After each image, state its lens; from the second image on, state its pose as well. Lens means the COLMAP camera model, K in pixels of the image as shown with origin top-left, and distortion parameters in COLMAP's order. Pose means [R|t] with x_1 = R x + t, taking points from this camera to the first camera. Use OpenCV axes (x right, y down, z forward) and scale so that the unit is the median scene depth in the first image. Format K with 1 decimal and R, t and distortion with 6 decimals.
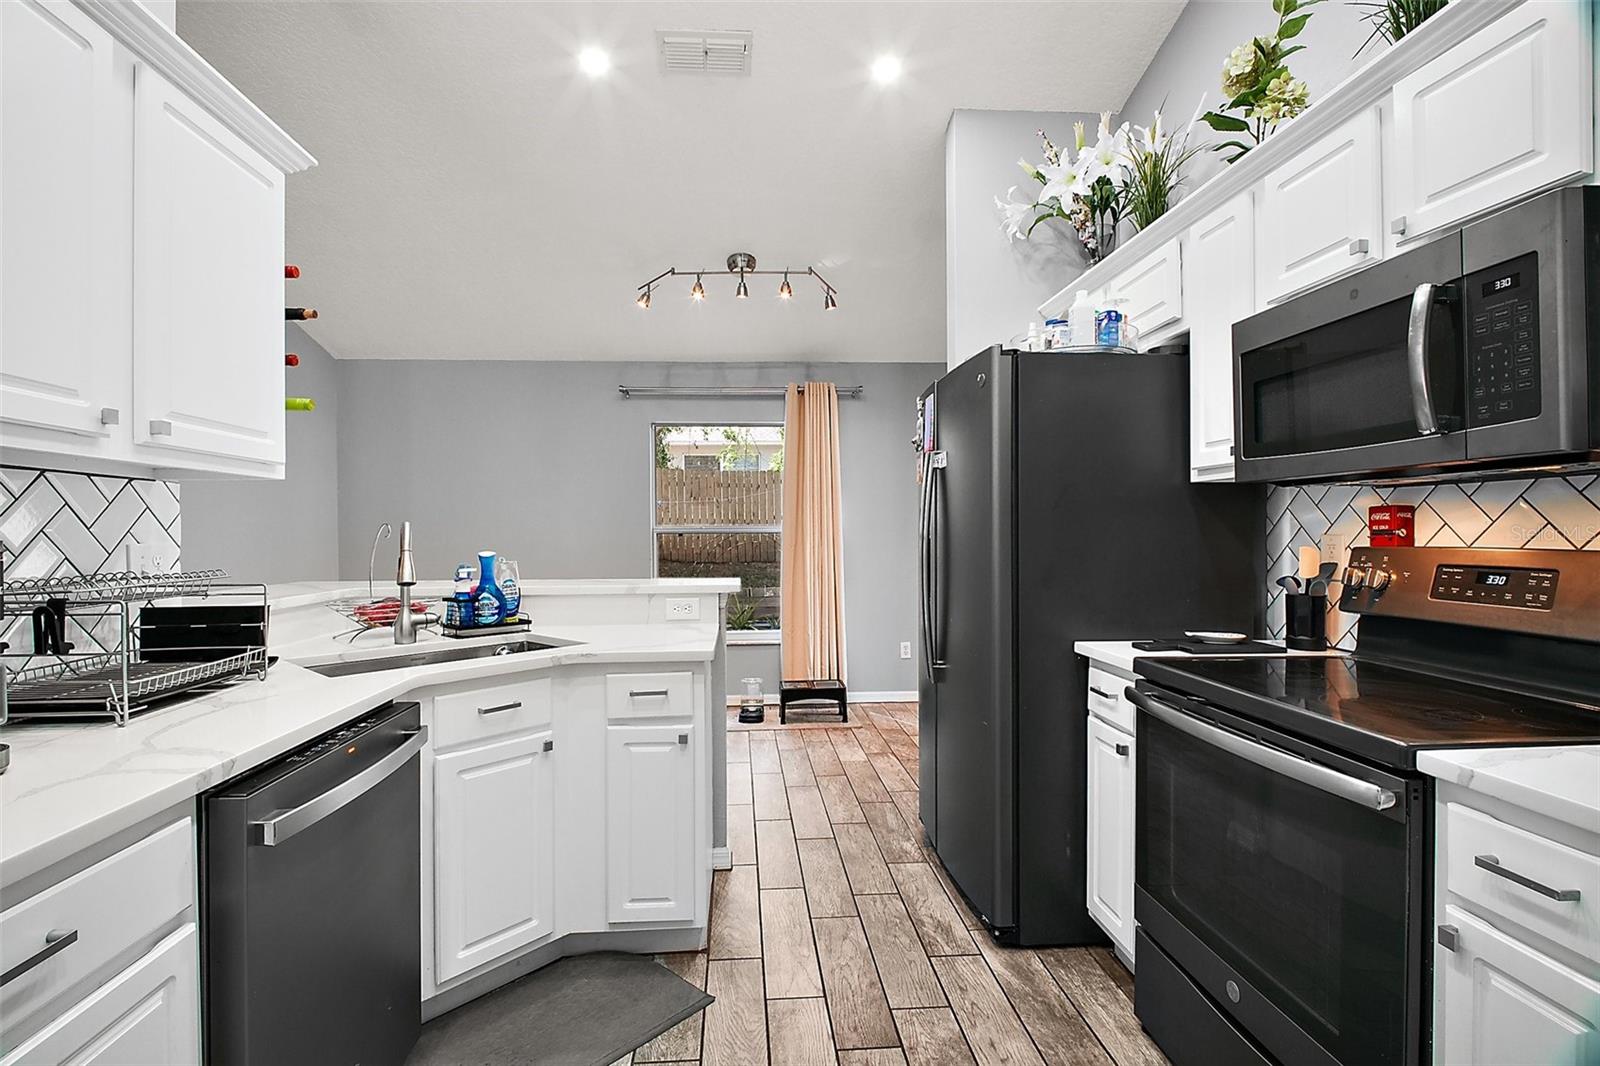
lens RADIAL K [[747.4, 0, 789.6], [0, 747.4, 531.2], [0, 0, 1]] dist [0.000284, -0.008916]
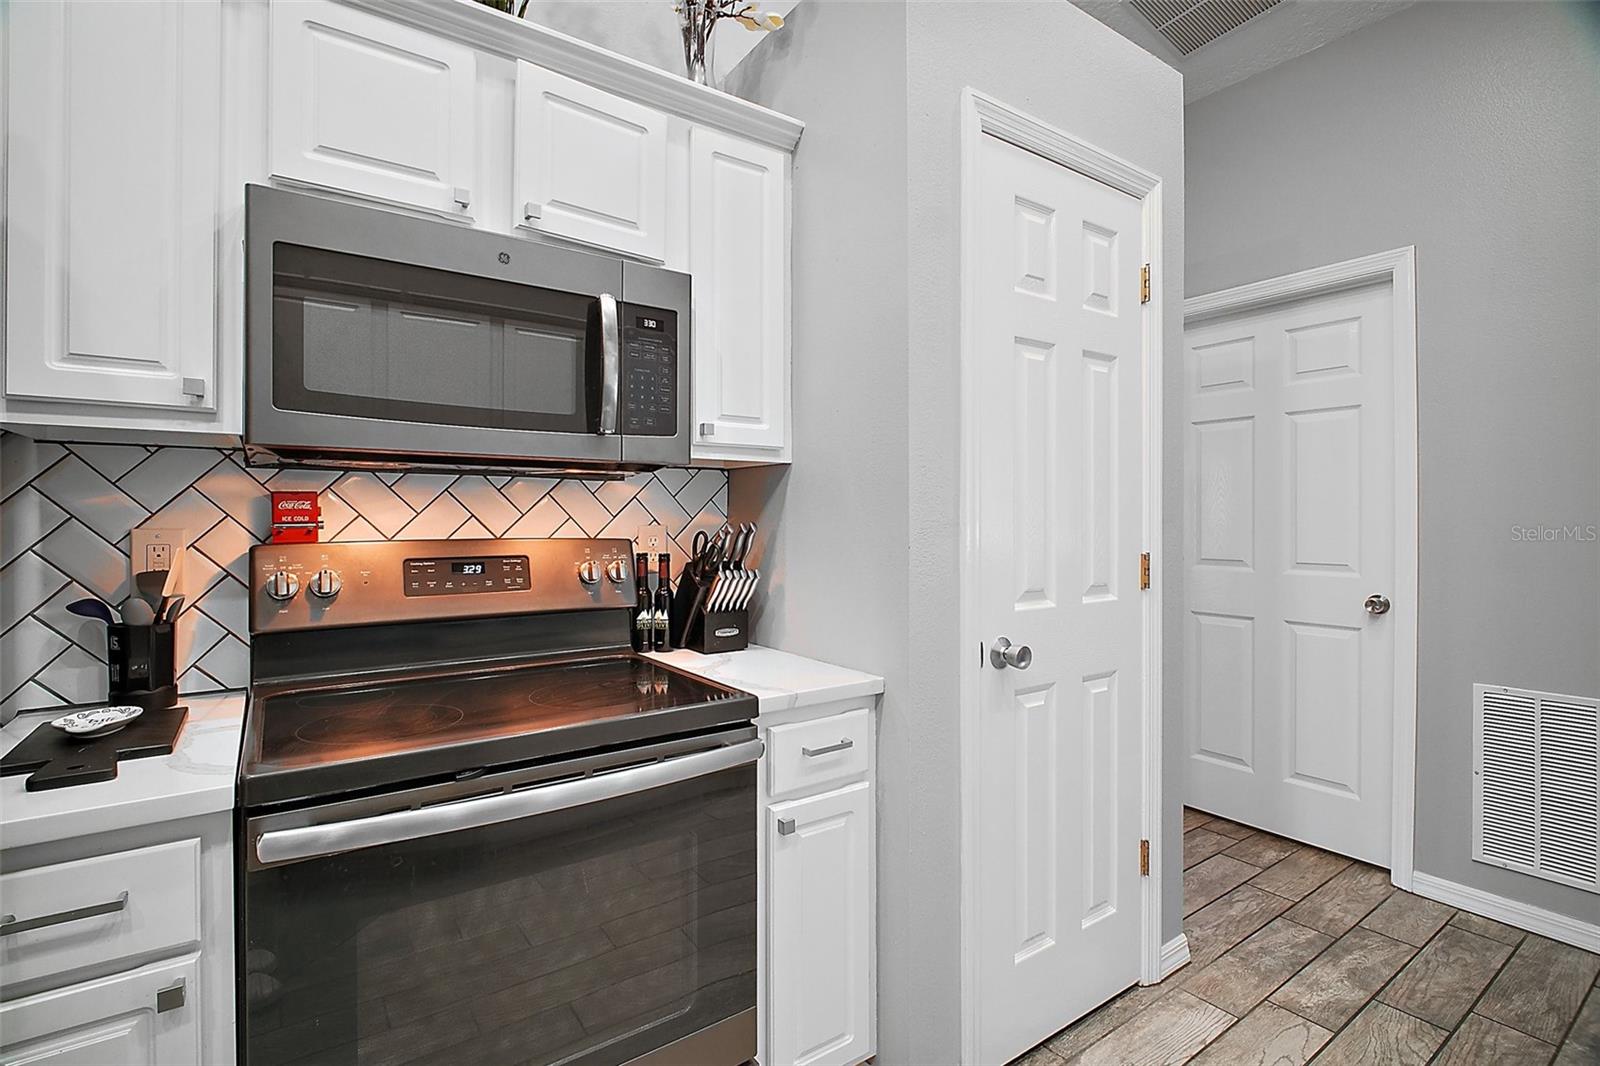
lens RADIAL K [[747.4, 0, 789.6], [0, 747.4, 531.2], [0, 0, 1]] dist [0.000284, -0.008916]
pose [[-0.509786, -0.003181, 0.860295, -0.142681], [0.004898, 0.999966, 0.006600, 0.004831], [-0.860287, 0.007578, -0.509753, 0.856188]]
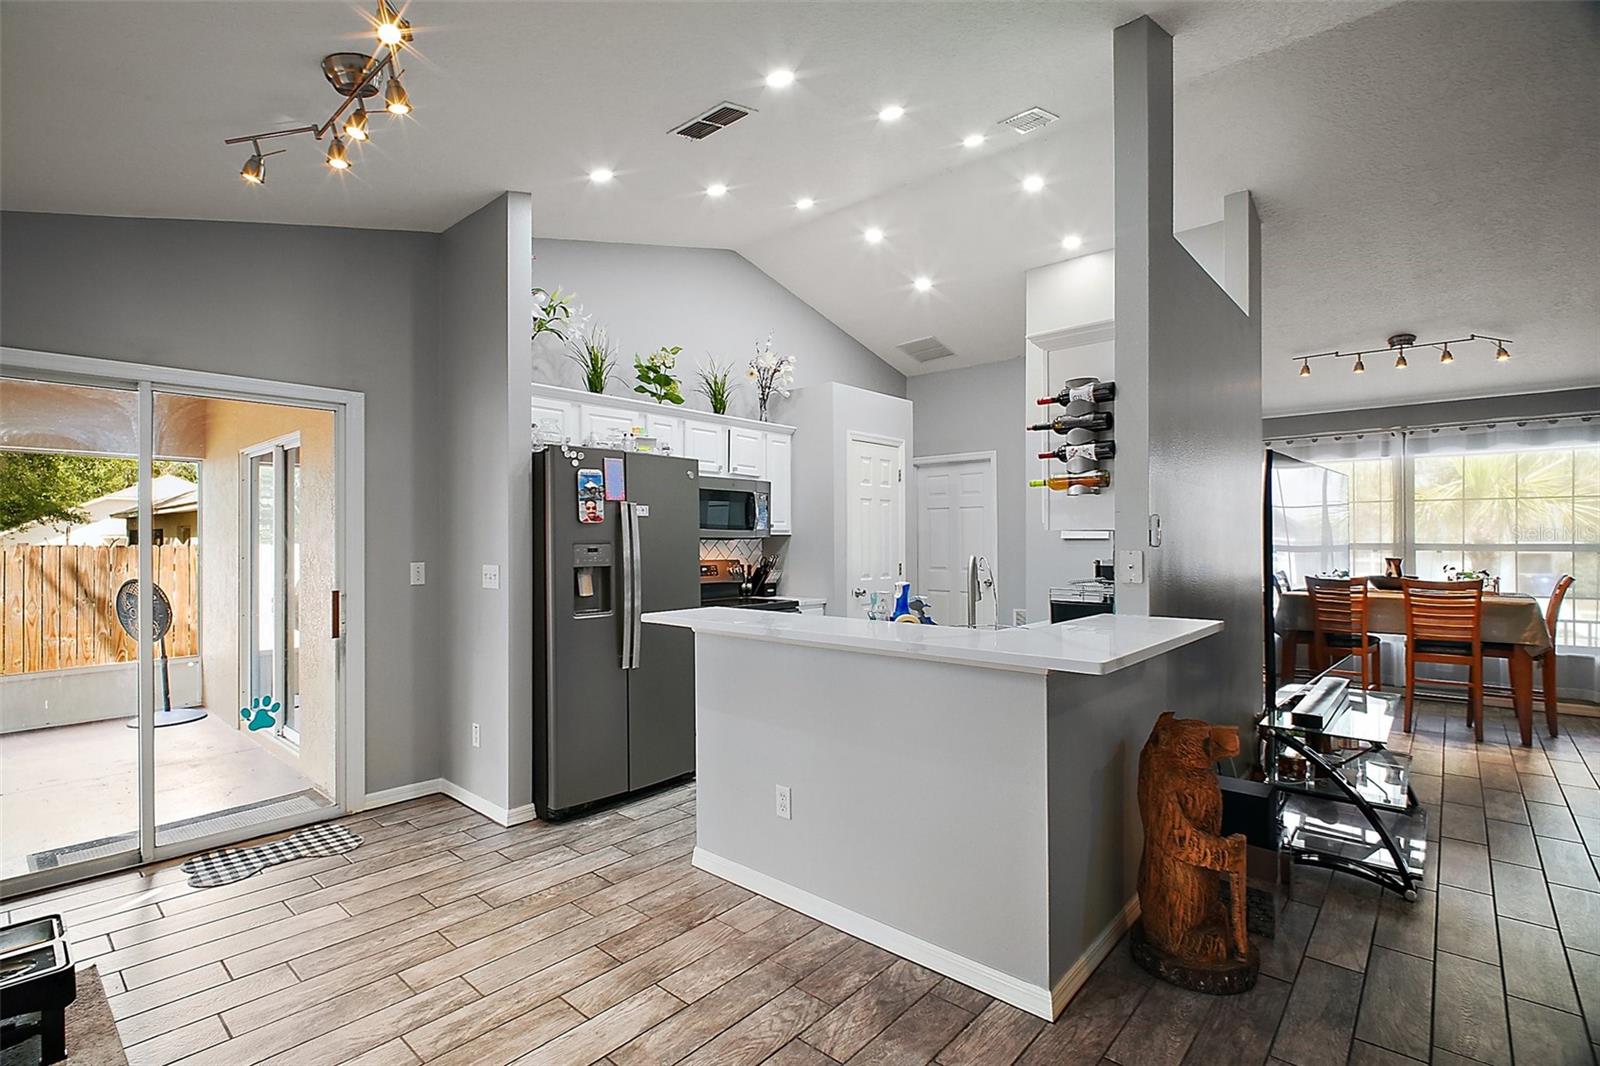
lens RADIAL K [[747.4, 0, 789.6], [0, 747.4, 531.2], [0, 0, 1]] dist [0.000284, -0.008916]
pose [[-0.700334, 0.008208, 0.713768, -1.341637], [0.001415, 0.999948, -0.010110, -0.057150], [-0.713814, -0.006070, -0.700309, 2.335927]]
